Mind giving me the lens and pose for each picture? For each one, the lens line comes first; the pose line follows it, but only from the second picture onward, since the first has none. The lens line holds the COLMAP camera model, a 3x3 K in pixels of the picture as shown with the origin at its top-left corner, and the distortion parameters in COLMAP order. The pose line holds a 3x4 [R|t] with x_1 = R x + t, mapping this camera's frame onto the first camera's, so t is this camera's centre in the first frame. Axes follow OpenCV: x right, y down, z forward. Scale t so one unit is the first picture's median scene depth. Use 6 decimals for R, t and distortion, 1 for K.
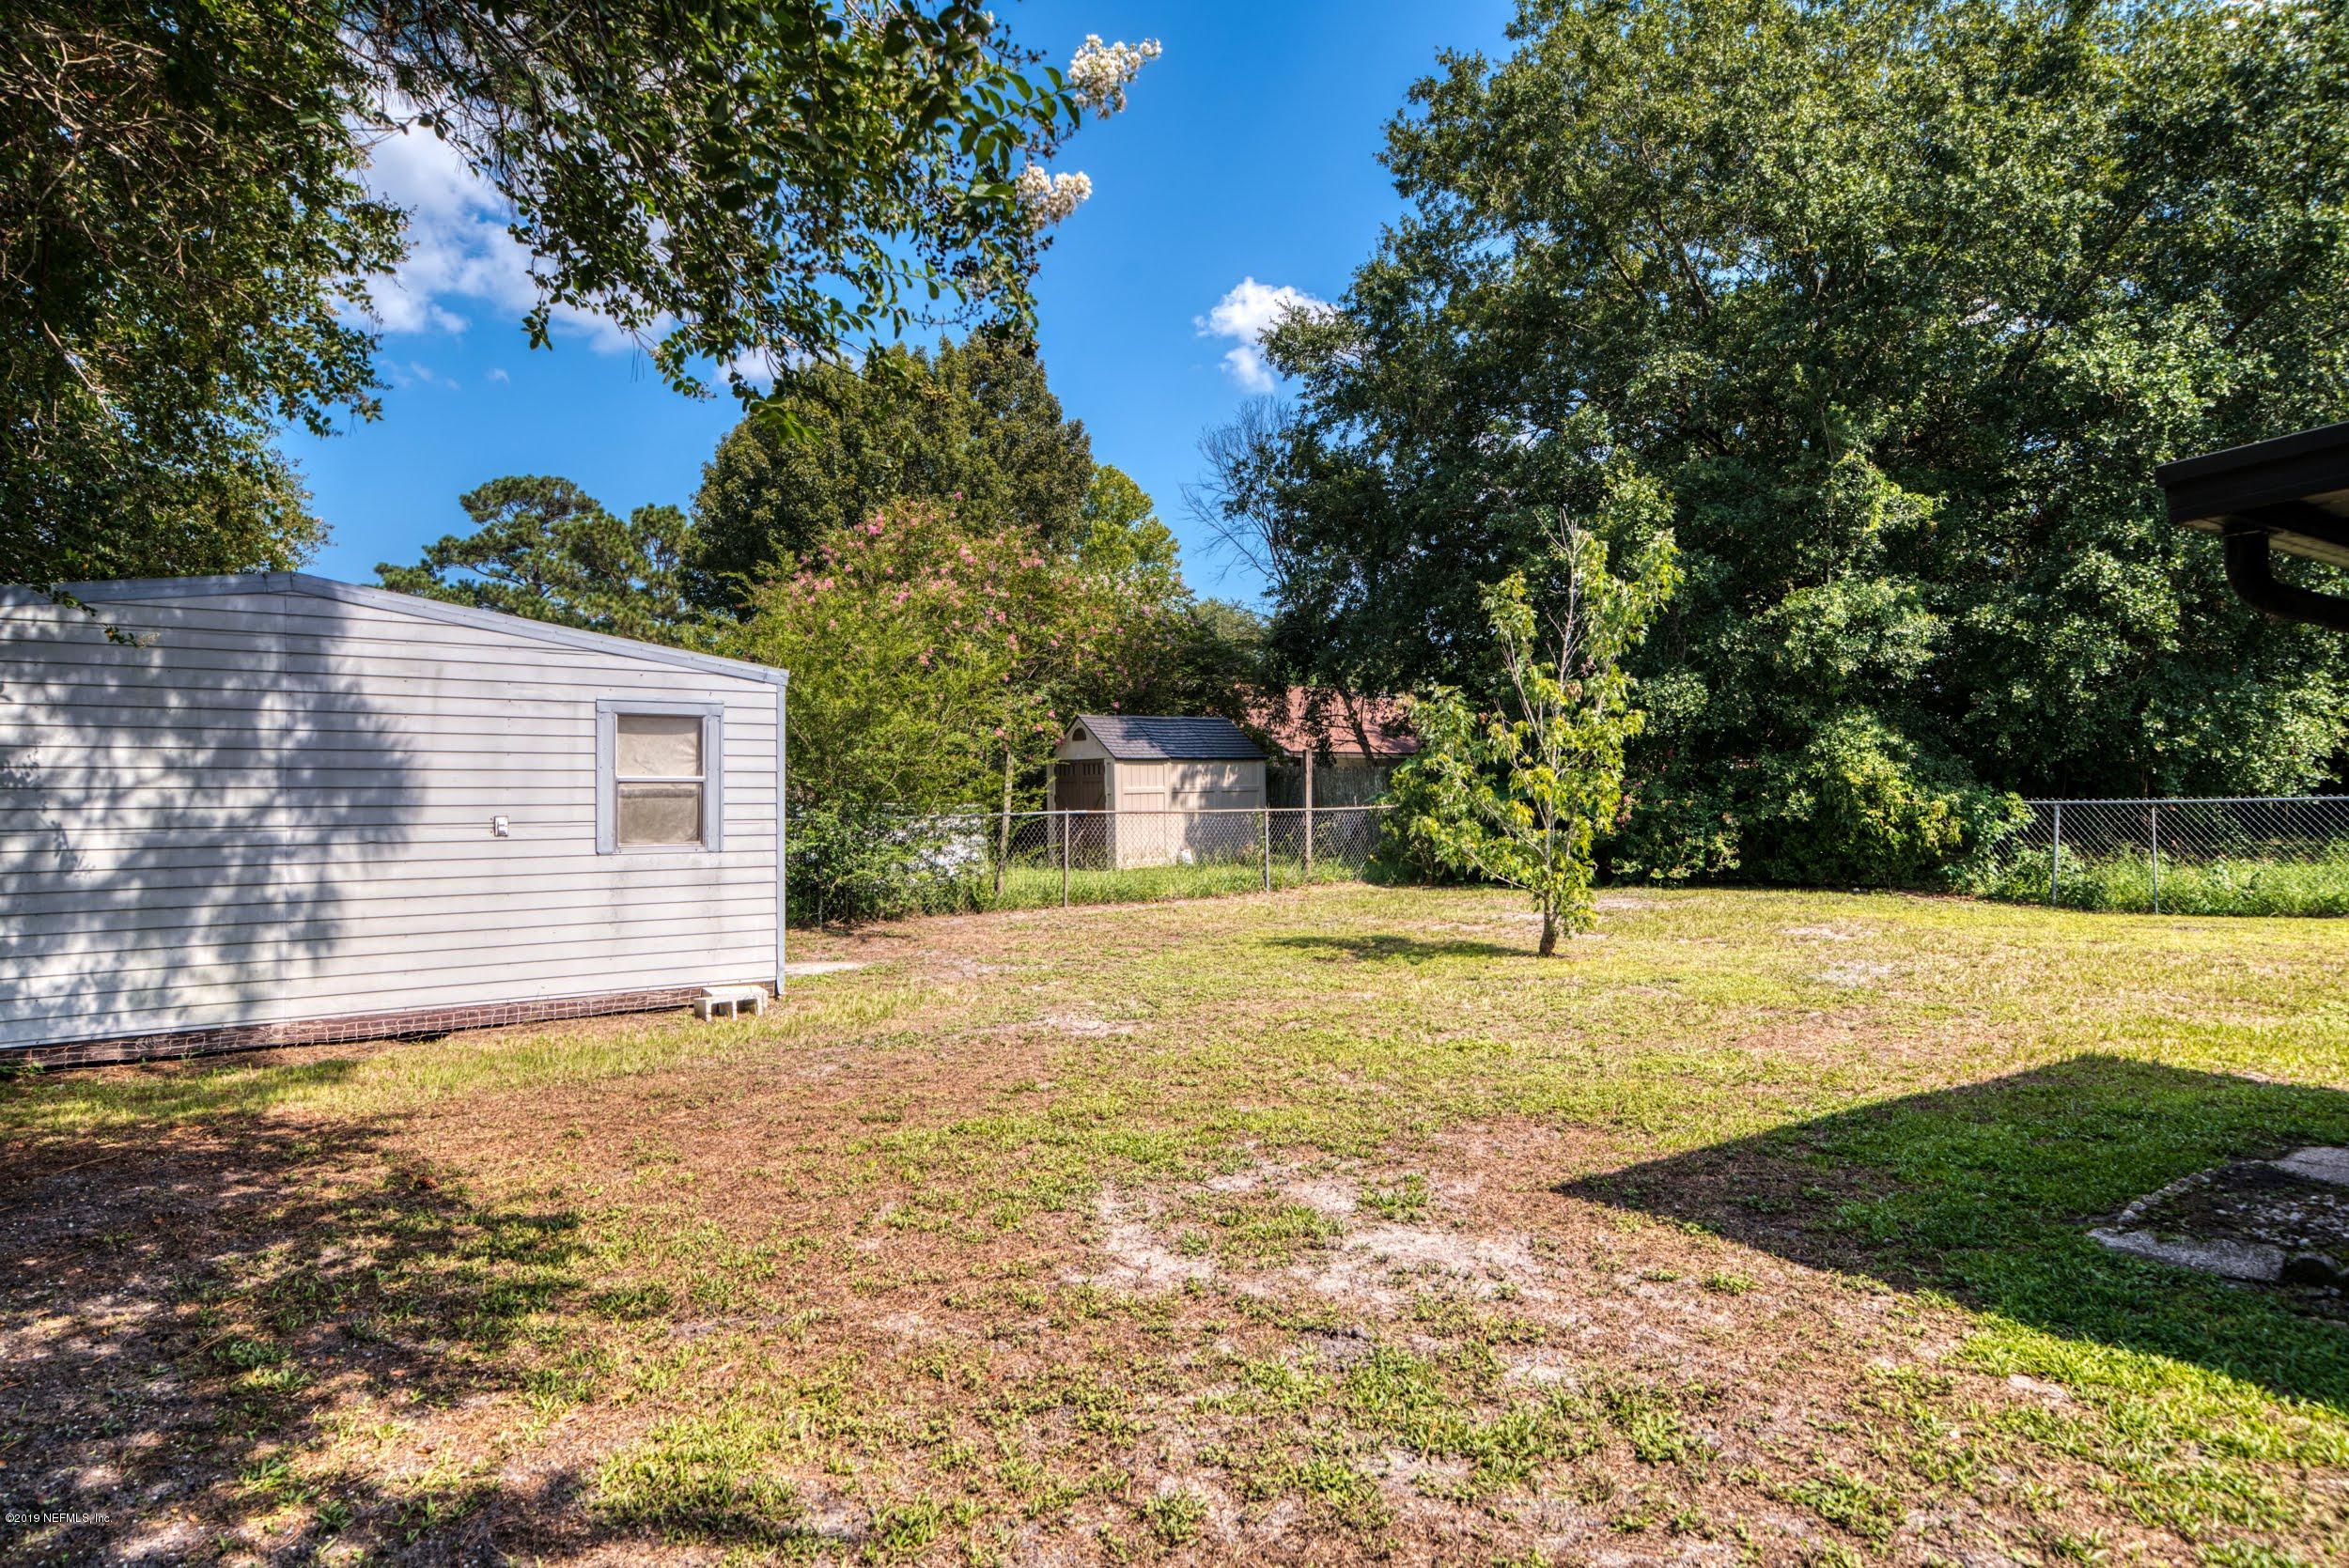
lens RADIAL K [[1503.5, 0, 1174.5], [0, 1503.5, 784.0], [0, 0, 1]] dist [0.034971, 0.000135]
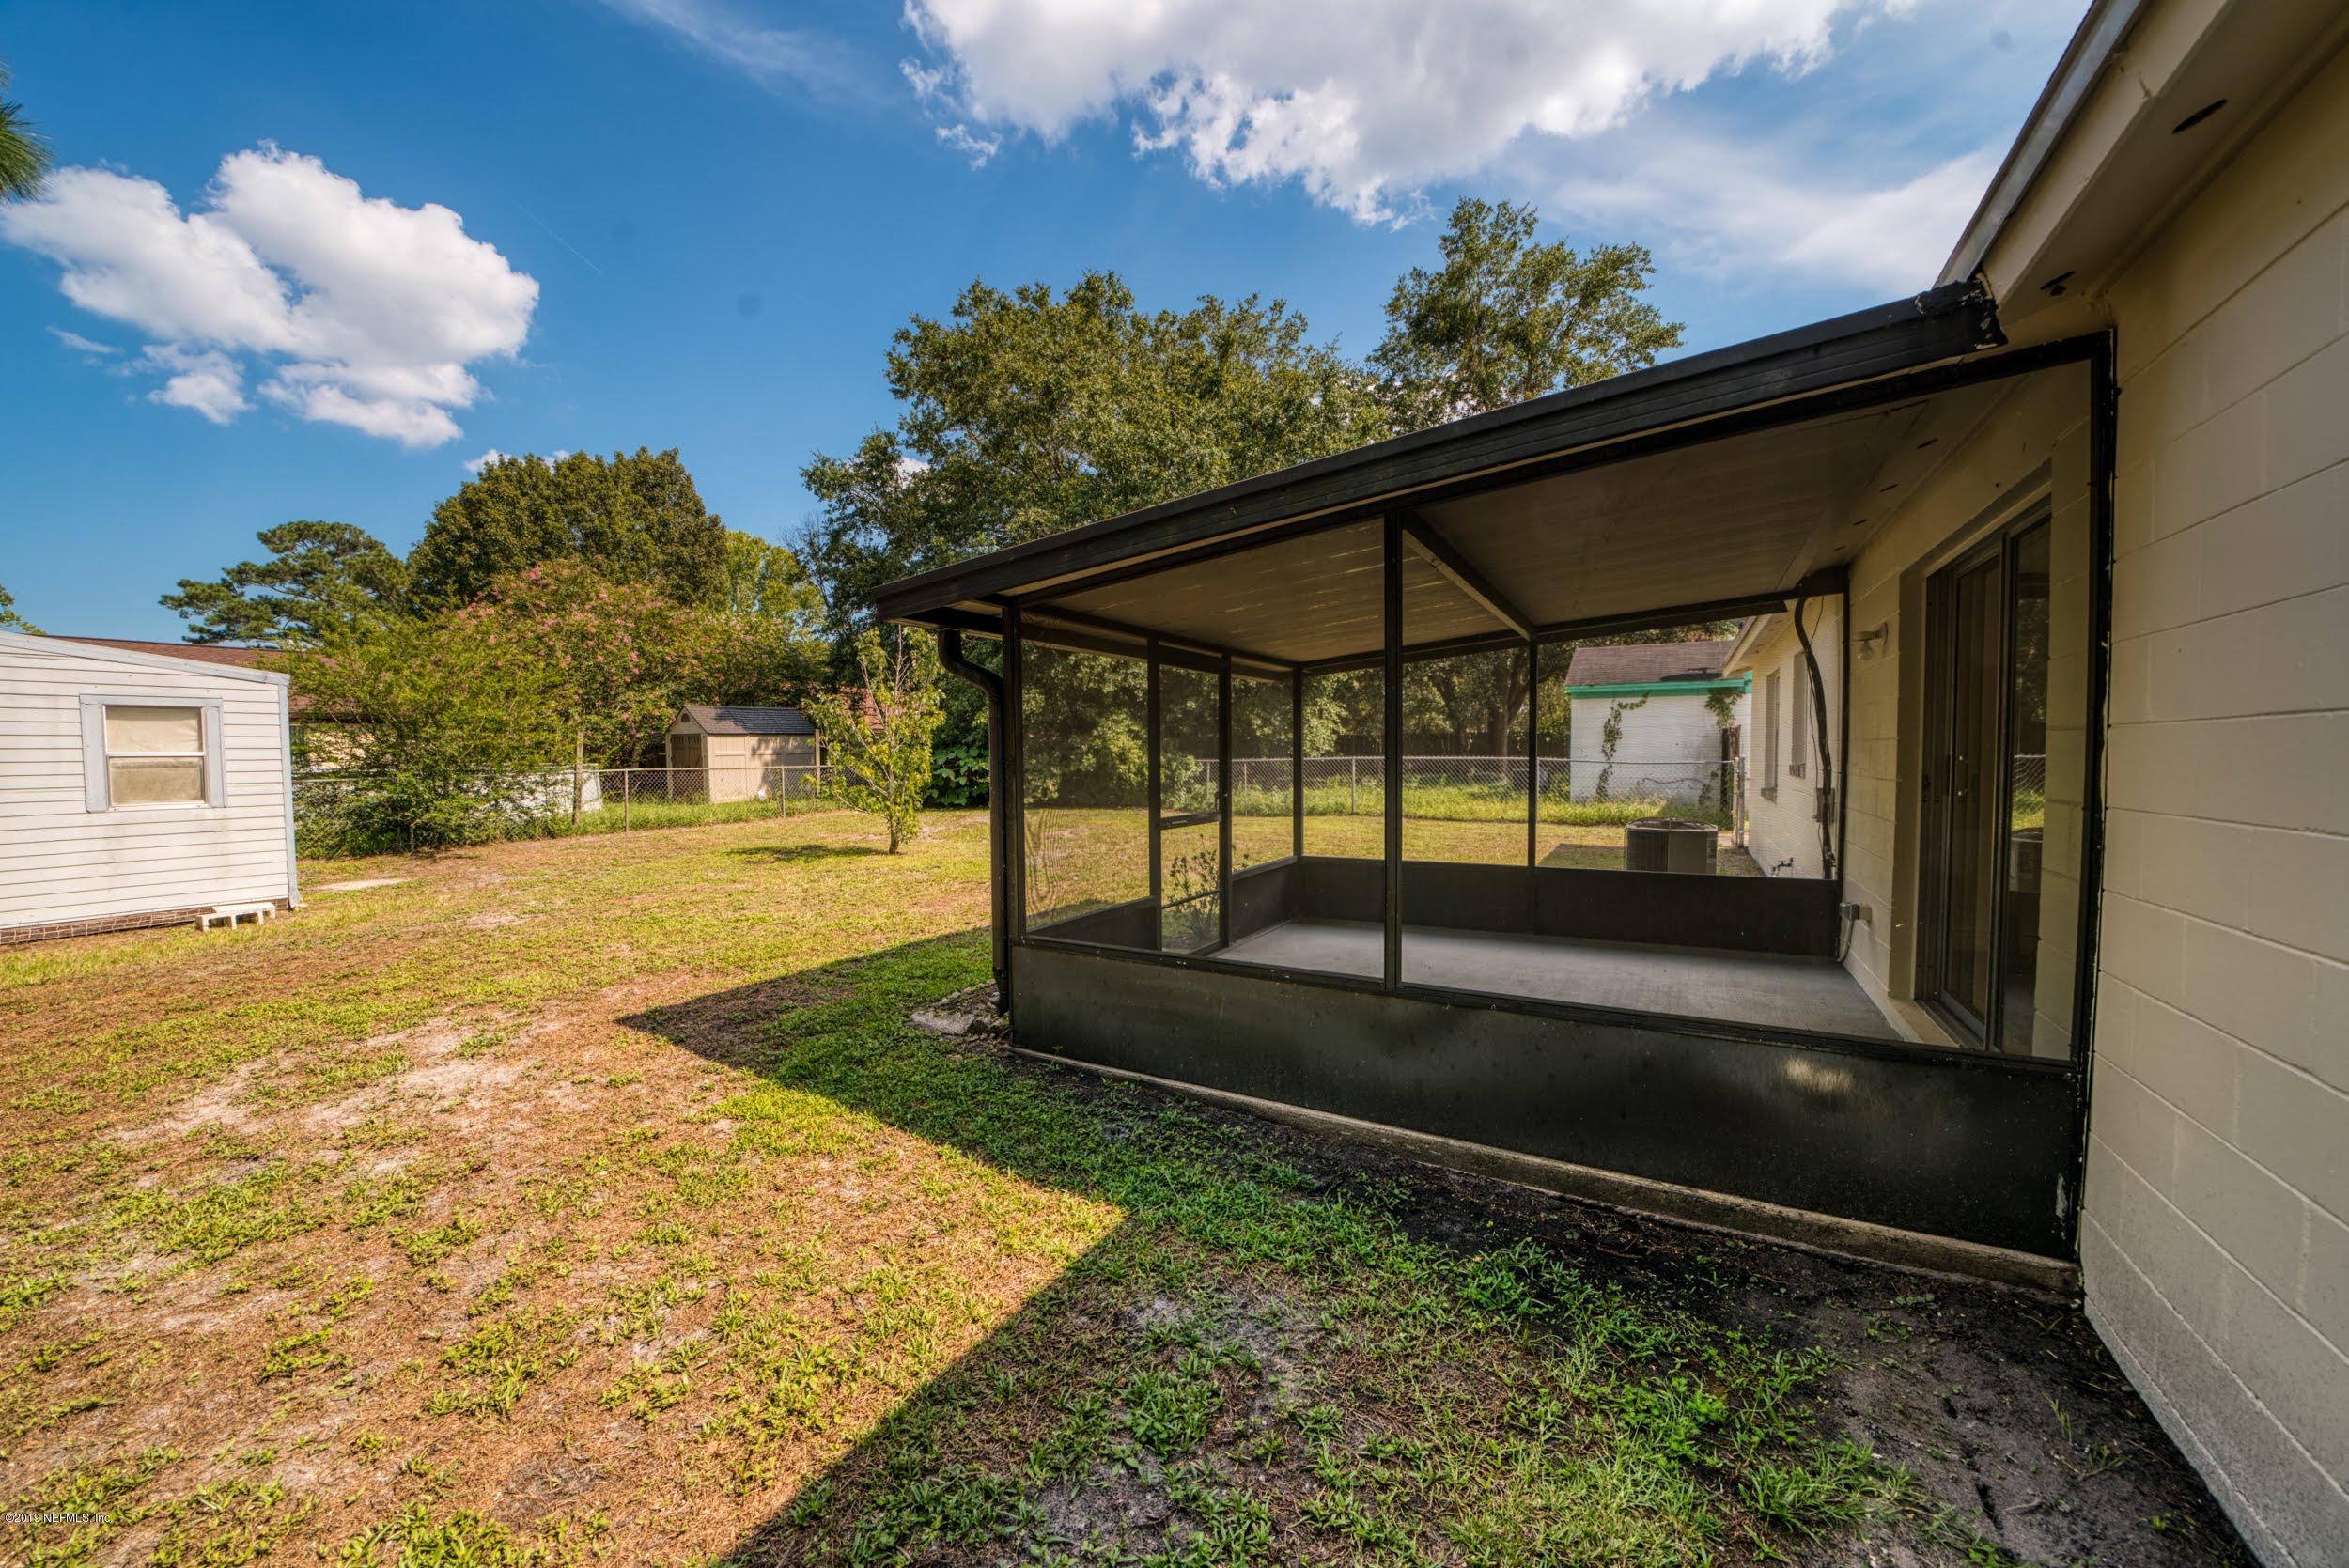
lens RADIAL K [[849.8, 0, 1177.0], [0, 849.8, 797.3], [0, 0, 1]] dist [-0.020436, -0.000009]
pose [[0.926489, -0.020093, 0.375785, 0.119713], [-0.002396, 0.998238, 0.059283, -0.005726], [-0.376314, -0.055826, 0.924809, -0.008200]]
